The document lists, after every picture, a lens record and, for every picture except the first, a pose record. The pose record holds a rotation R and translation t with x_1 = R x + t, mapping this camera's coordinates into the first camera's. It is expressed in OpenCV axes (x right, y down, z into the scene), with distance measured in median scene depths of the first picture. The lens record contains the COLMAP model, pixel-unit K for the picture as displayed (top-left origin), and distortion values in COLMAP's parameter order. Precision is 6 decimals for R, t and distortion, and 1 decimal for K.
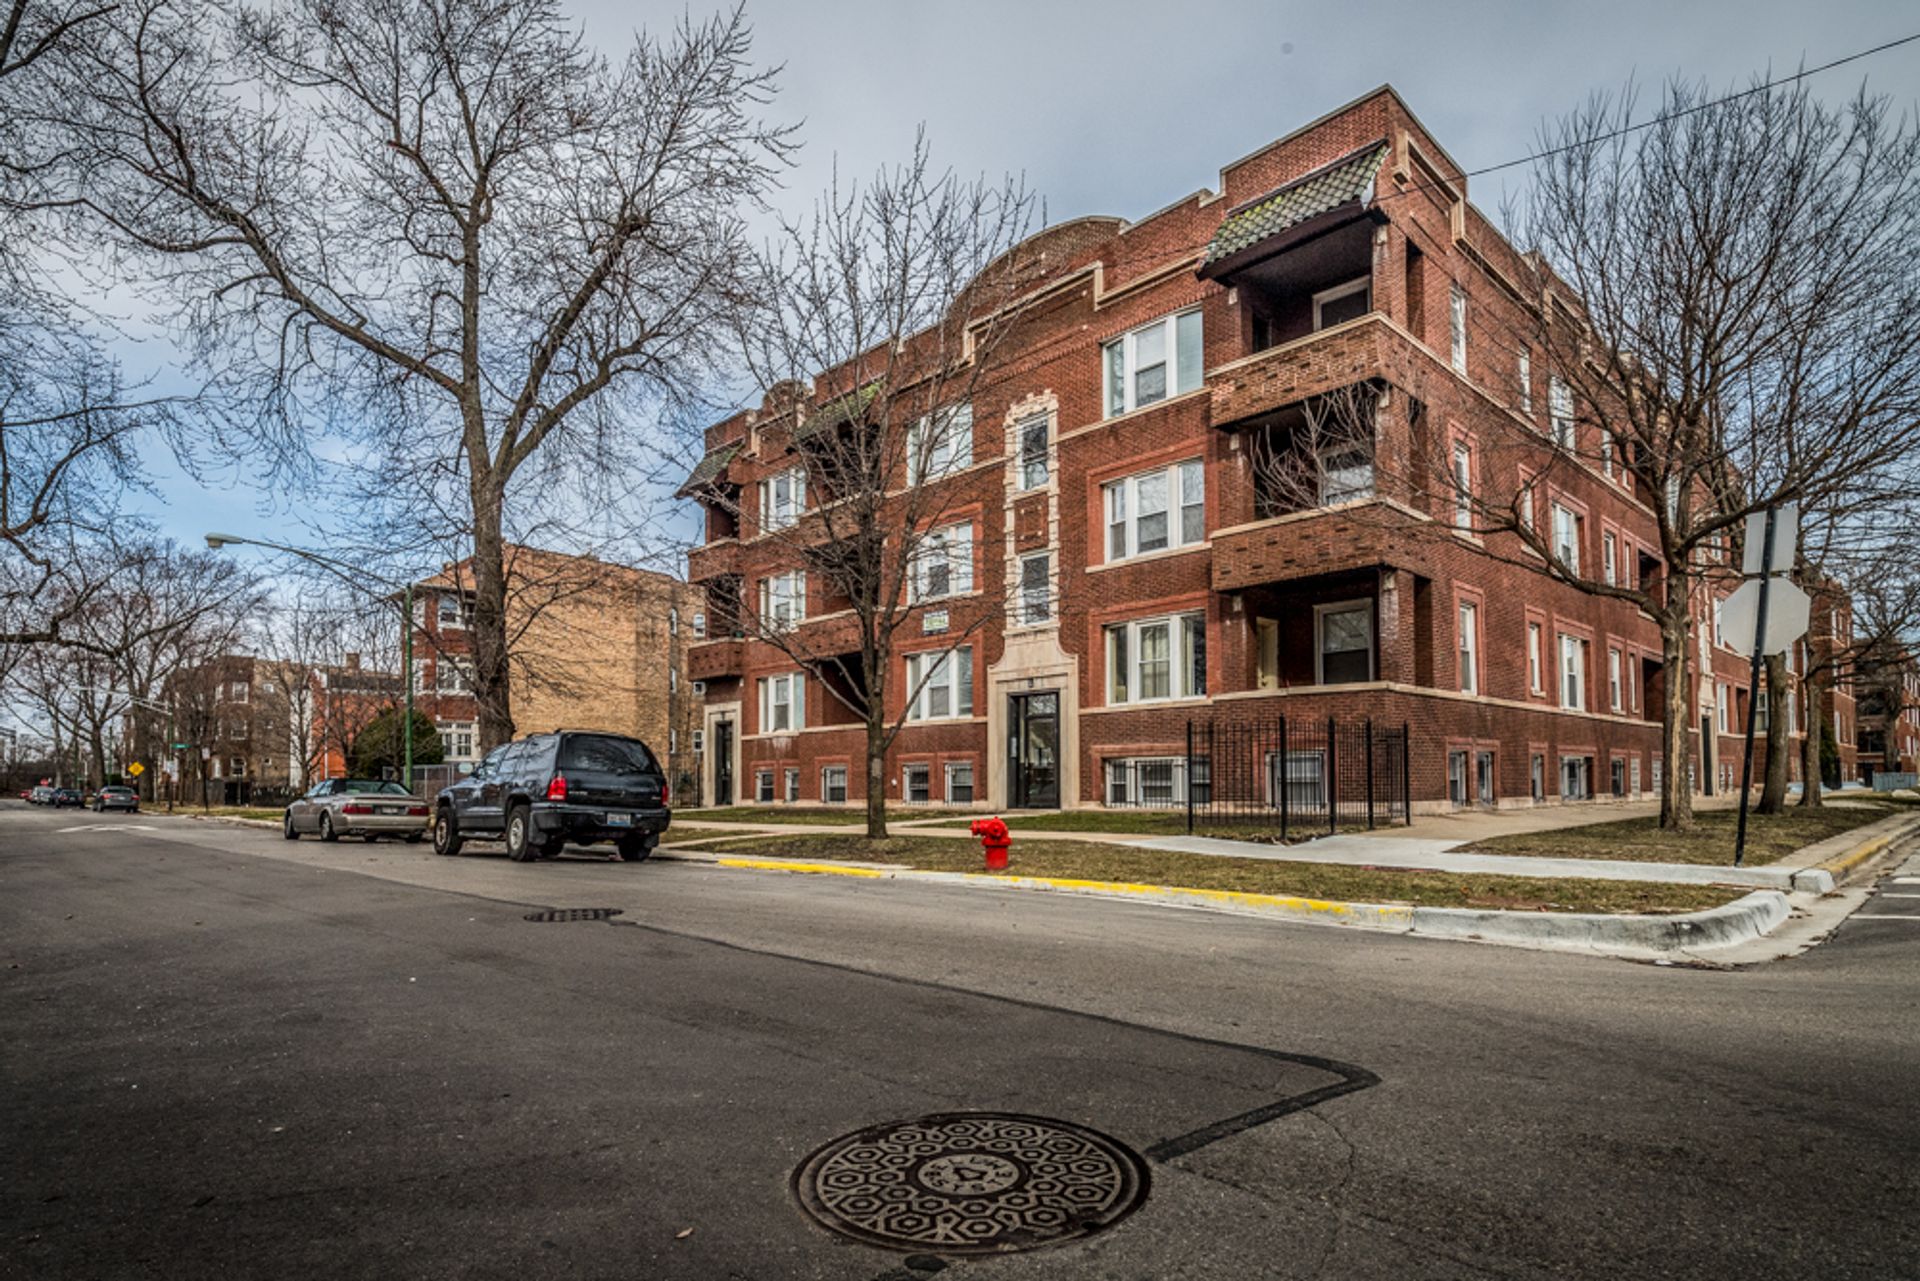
lens RADIAL K [[1031.5, 0, 982.6], [0, 1031.5, 743.0], [0, 0, 1]] dist [0.018851, -0.017306]
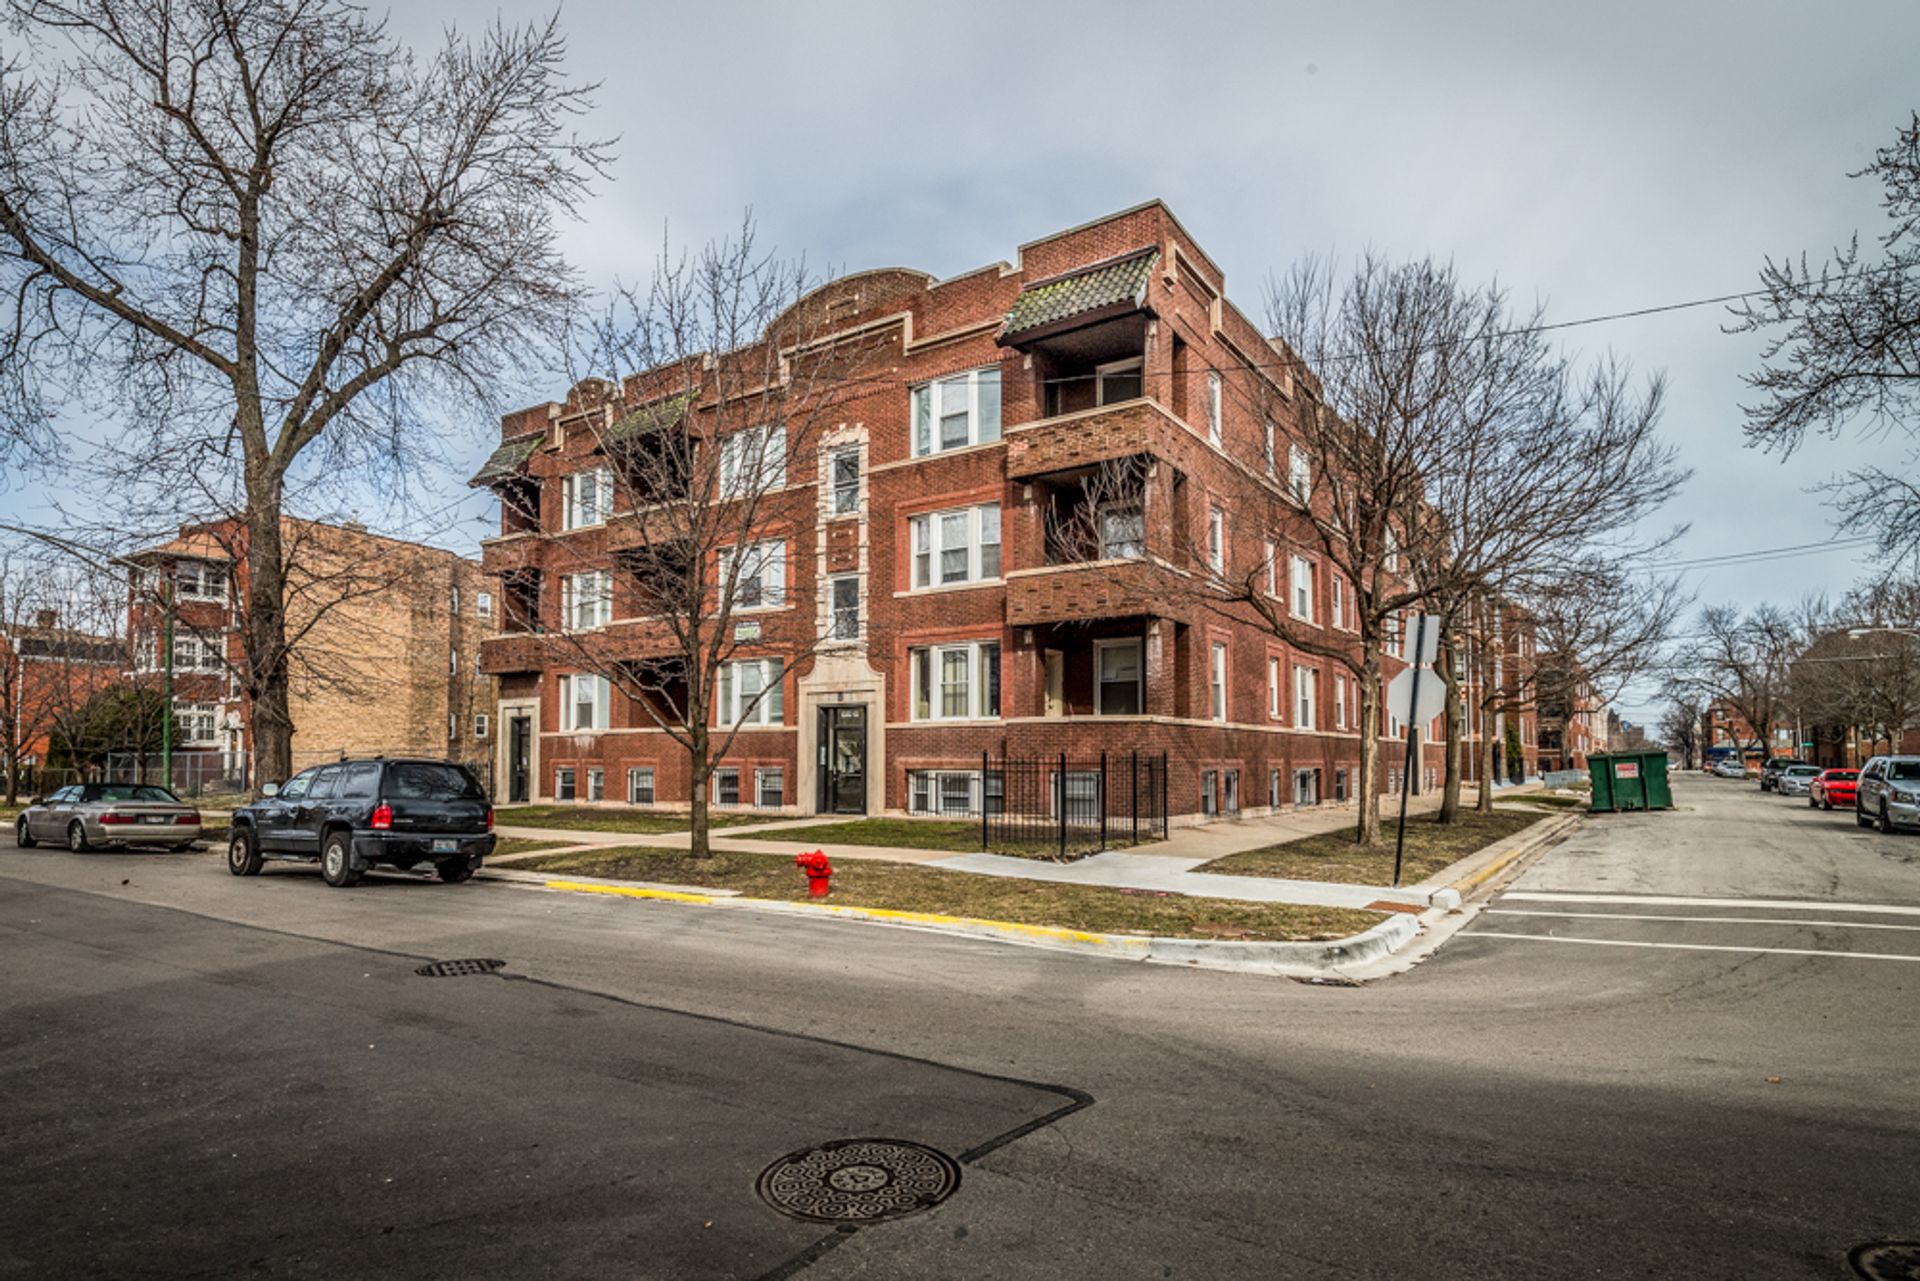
lens RADIAL K [[1047.8, 0, 980.4], [0, 1047.8, 712.0], [0, 0, 1]] dist [0.022863, -0.019779]
pose [[0.981250, 0.013365, 0.192276, -0.020773], [-0.013589, 0.999908, -0.000156, -0.047663], [-0.192260, -0.002460, 0.981341, -0.099685]]
